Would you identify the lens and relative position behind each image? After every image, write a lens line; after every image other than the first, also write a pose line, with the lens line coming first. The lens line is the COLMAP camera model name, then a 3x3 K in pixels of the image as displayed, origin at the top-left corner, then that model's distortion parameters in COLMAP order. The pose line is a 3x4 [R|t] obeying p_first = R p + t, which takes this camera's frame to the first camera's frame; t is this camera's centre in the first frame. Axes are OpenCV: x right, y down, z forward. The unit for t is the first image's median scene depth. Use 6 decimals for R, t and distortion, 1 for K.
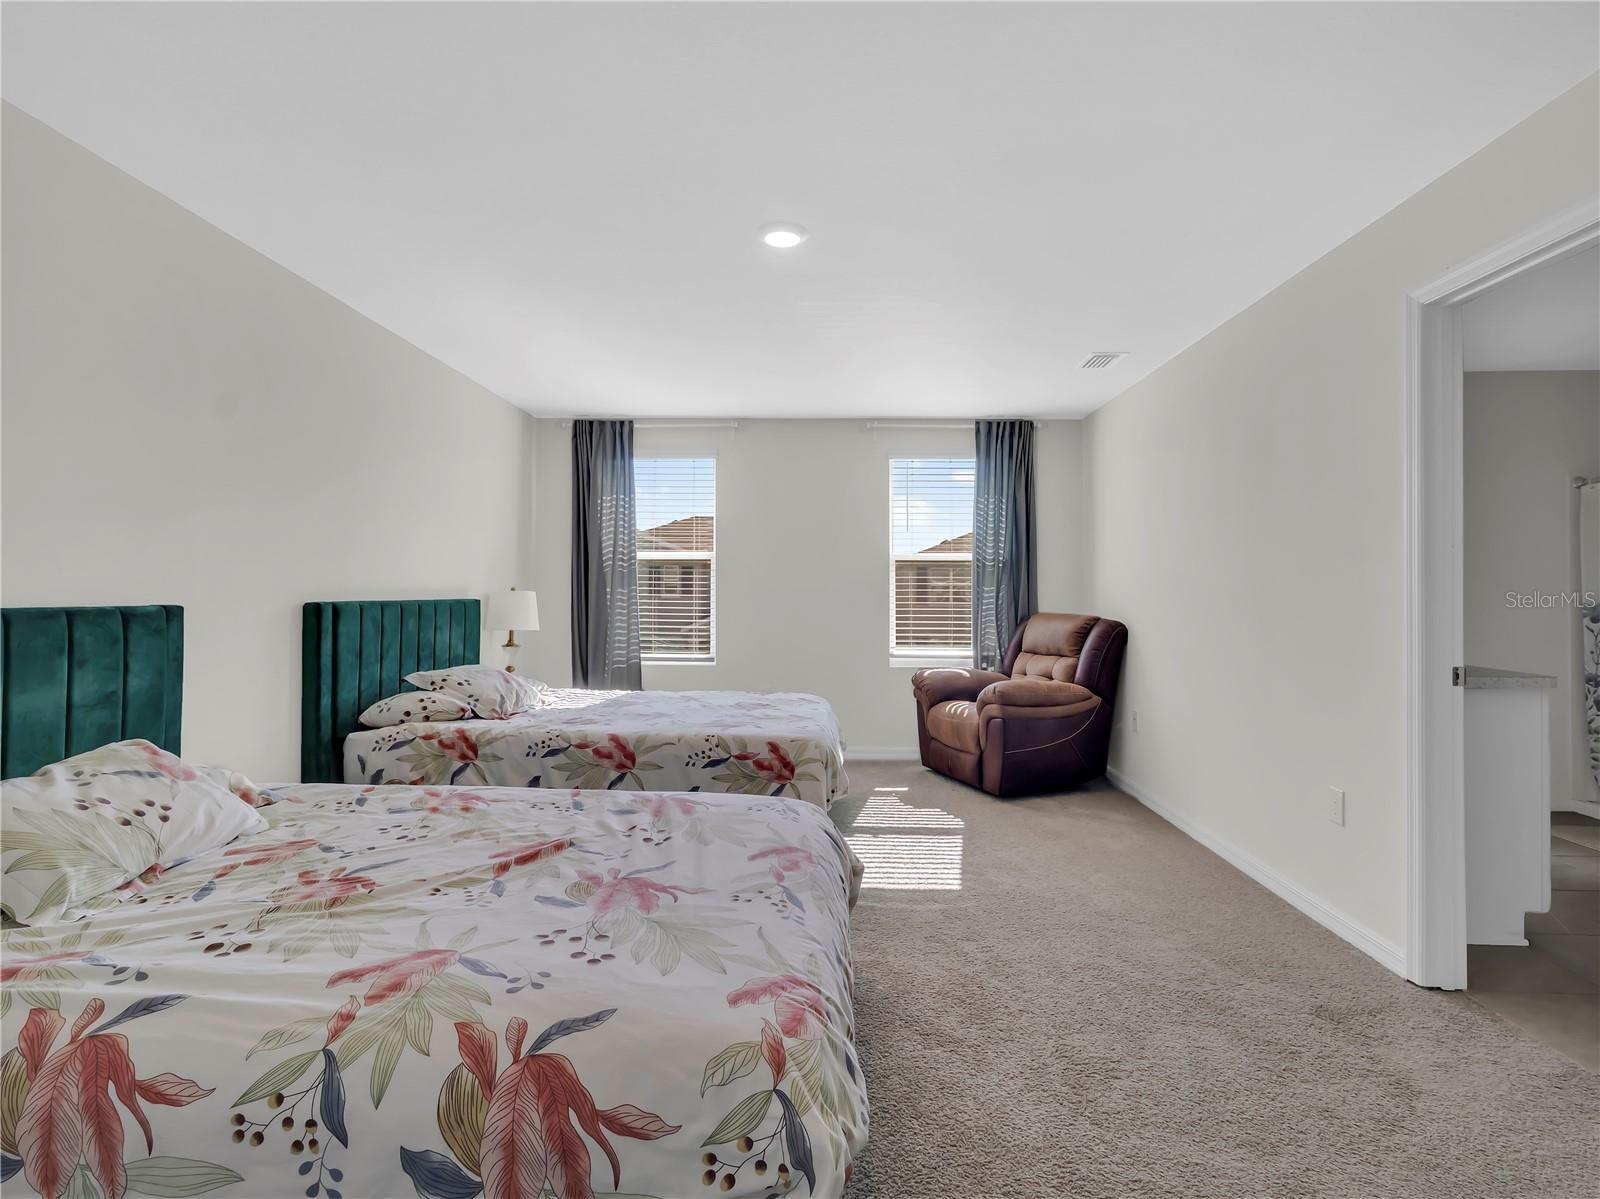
lens RADIAL K [[861.5, 0, 807.2], [0, 861.5, 610.5], [0, 0, 1]] dist [0.002268, 0.000985]
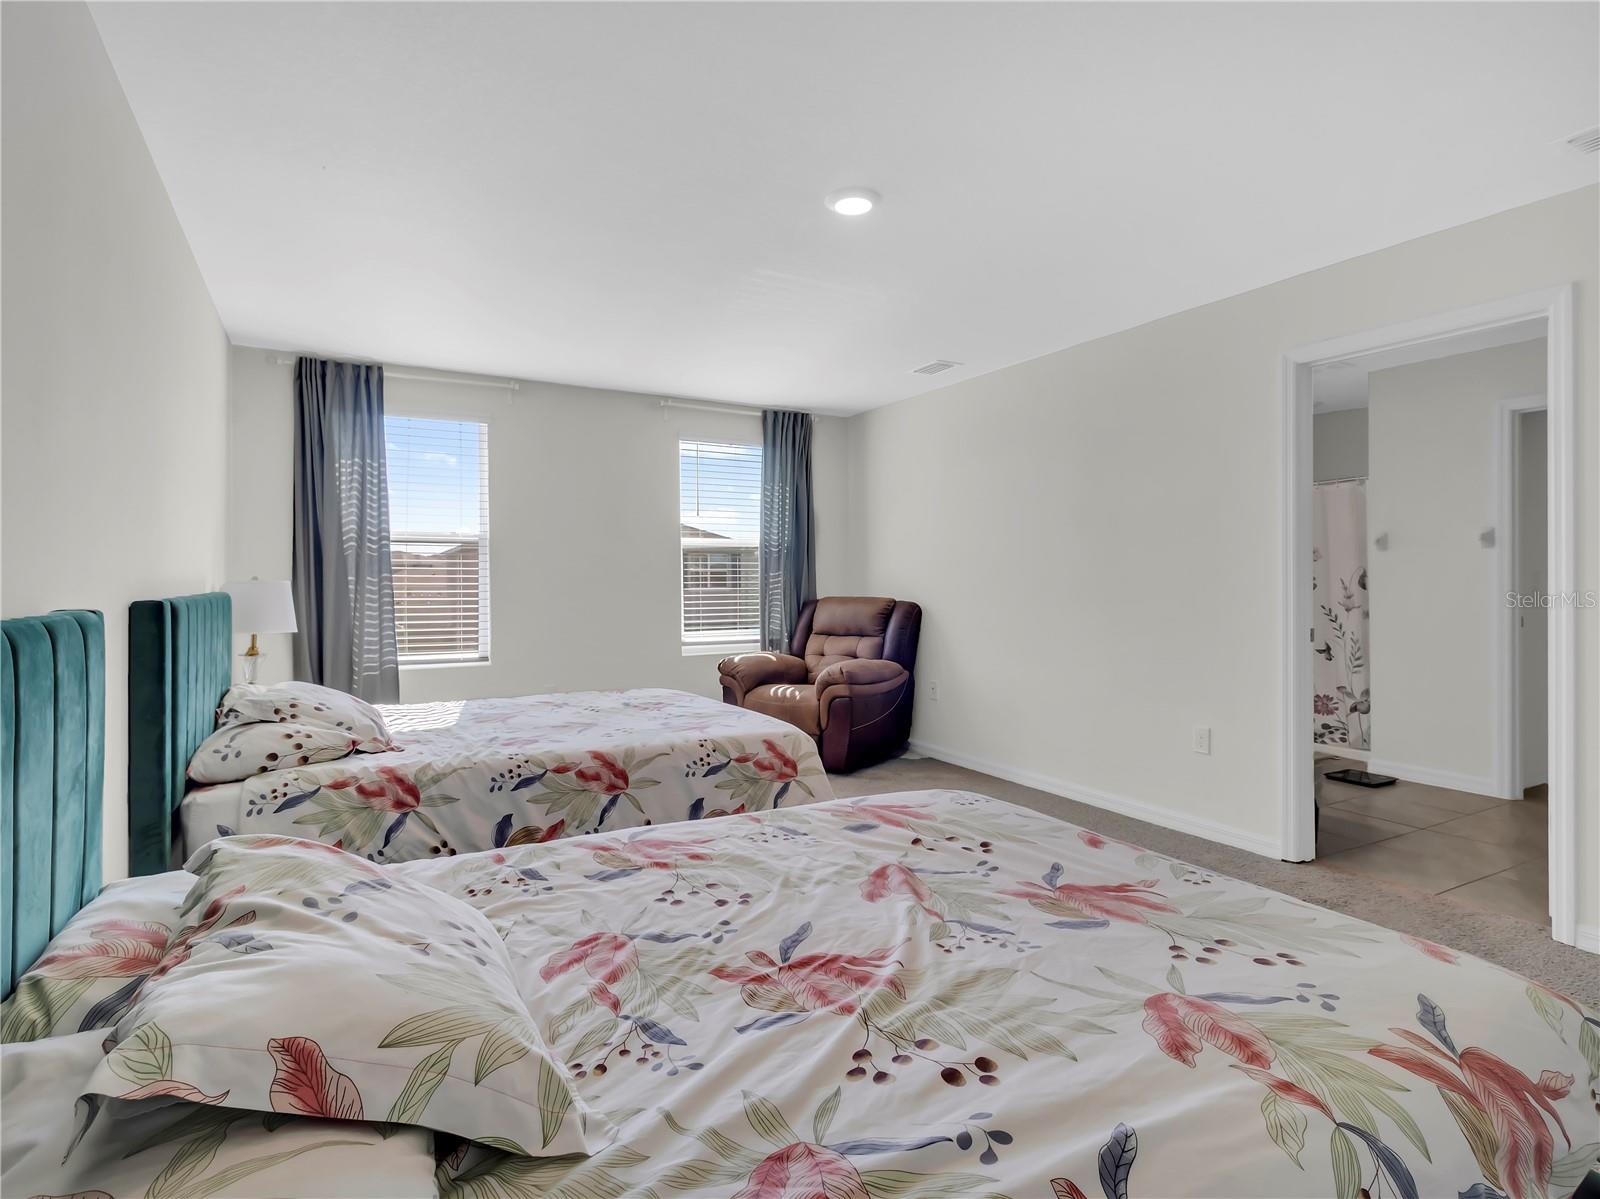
lens RADIAL K [[854.2, 0, 800.0], [0, 854.2, 599.5], [0, 0, 1]] dist [0.004626, -0.001093]
pose [[0.849570, -0.021540, 0.527035, -0.377795], [0.018896, 0.999767, 0.010401, -0.006005], [-0.527137, 0.001123, 0.849780, 0.148753]]
